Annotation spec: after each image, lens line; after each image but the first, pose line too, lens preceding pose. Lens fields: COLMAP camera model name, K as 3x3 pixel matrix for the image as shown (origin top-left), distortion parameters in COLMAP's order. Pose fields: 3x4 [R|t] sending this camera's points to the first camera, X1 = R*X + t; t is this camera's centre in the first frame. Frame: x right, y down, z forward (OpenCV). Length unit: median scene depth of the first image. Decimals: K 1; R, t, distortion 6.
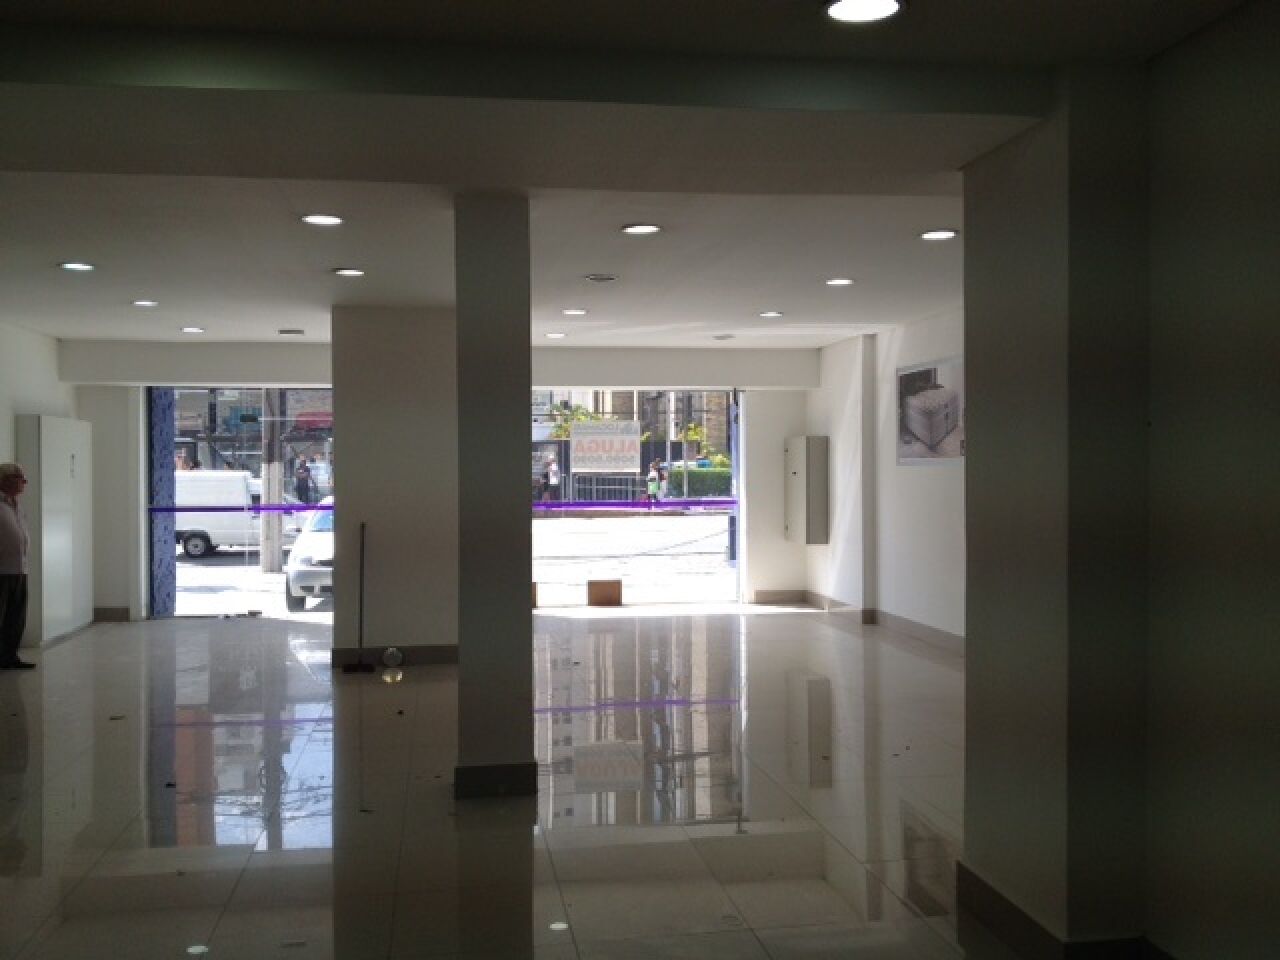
lens RADIAL K [[1204.0, 0, 644.8], [0, 1204.0, 488.2], [0, 0, 1]] dist [0.077575, 0.000000]
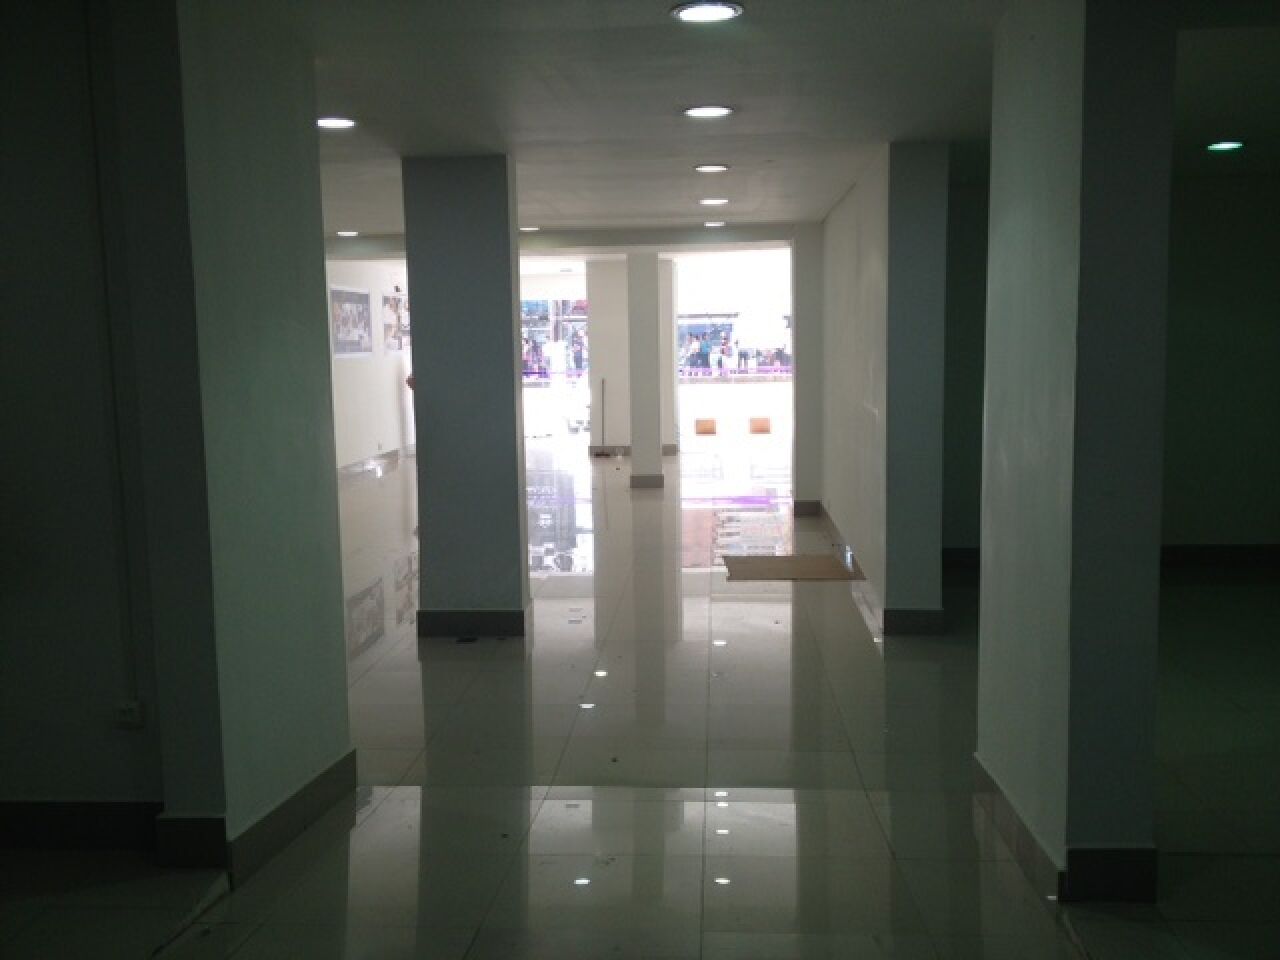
lens RADIAL K [[1204.0, 0, 642.2], [0, 1204.0, 481.1], [0, 0, 1]] dist [0.077575, 0.000000]
pose [[0.973810, 0.016438, -0.226770, 0.182304], [0.006982, 0.994750, 0.102092, -0.002765], [0.227257, -0.101001, 0.968583, -0.587670]]
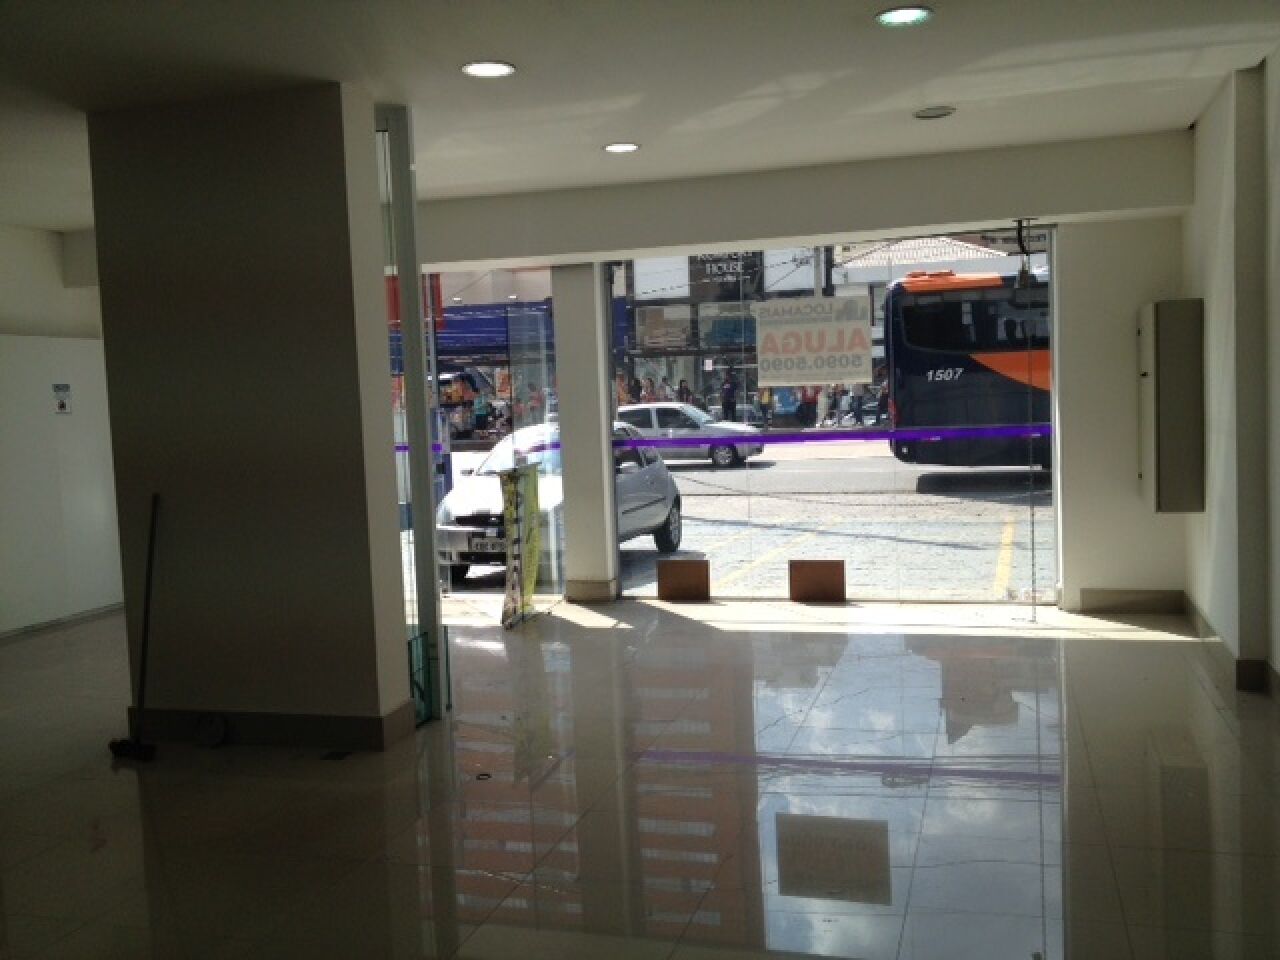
lens RADIAL K [[1204.0, 0, 650.4], [0, 1204.0, 477.0], [0, 0, 1]] dist [0.077575, 0.000000]
pose [[0.890681, 0.004056, -0.454610, 0.179244], [0.026553, 0.997789, 0.060926, -0.006221], [0.453852, -0.066337, 0.888604, 0.434792]]
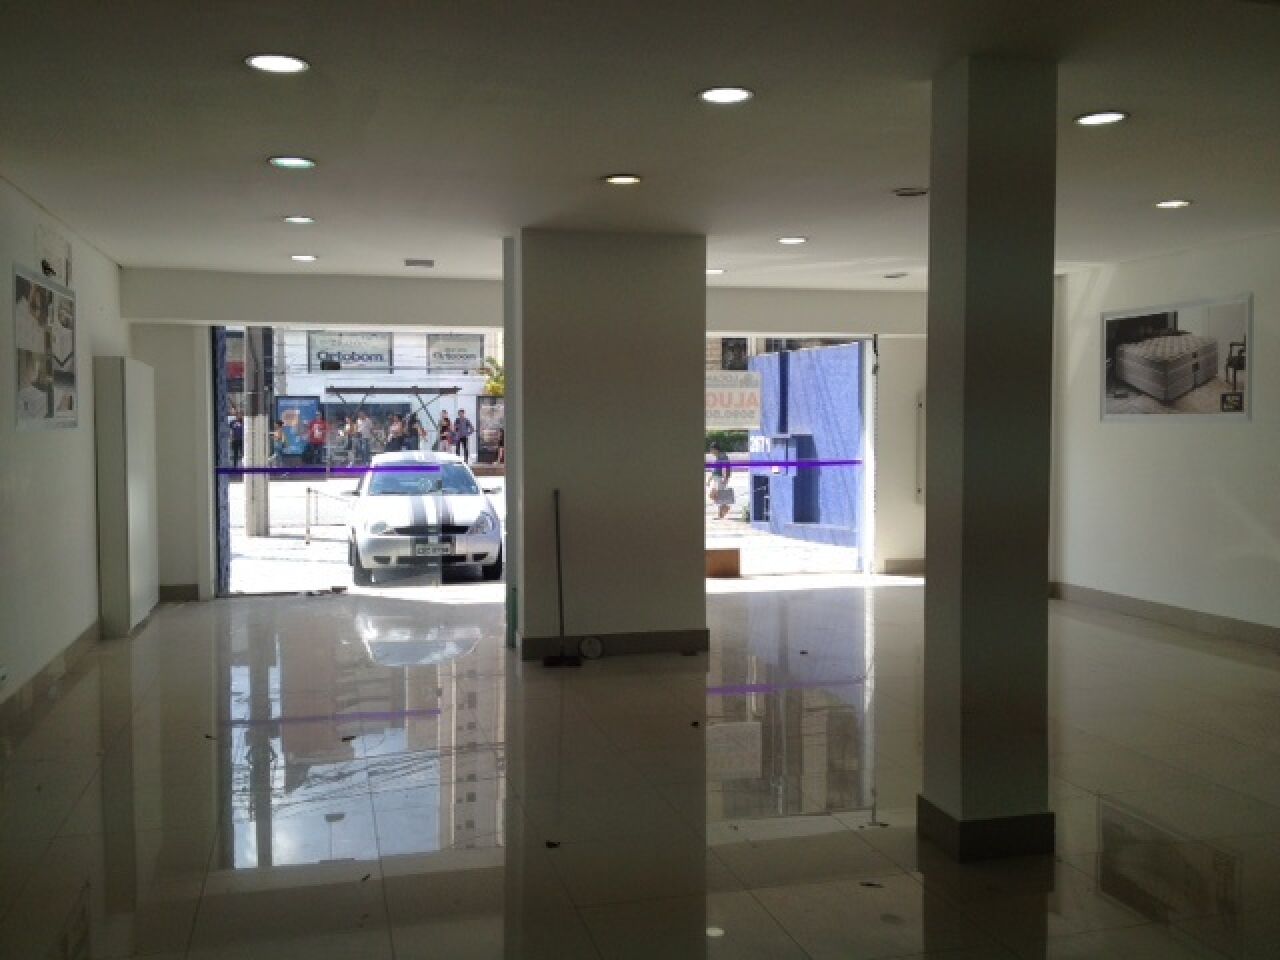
lens RADIAL K [[1204.0, 0, 637.2], [0, 1204.0, 470.0], [0, 0, 1]] dist [0.077575, 0.000000]
pose [[0.995487, 0.000987, 0.094898, -0.189488], [-0.003025, 0.999768, 0.021326, -0.001598], [-0.094855, -0.021517, 0.995259, 0.118004]]
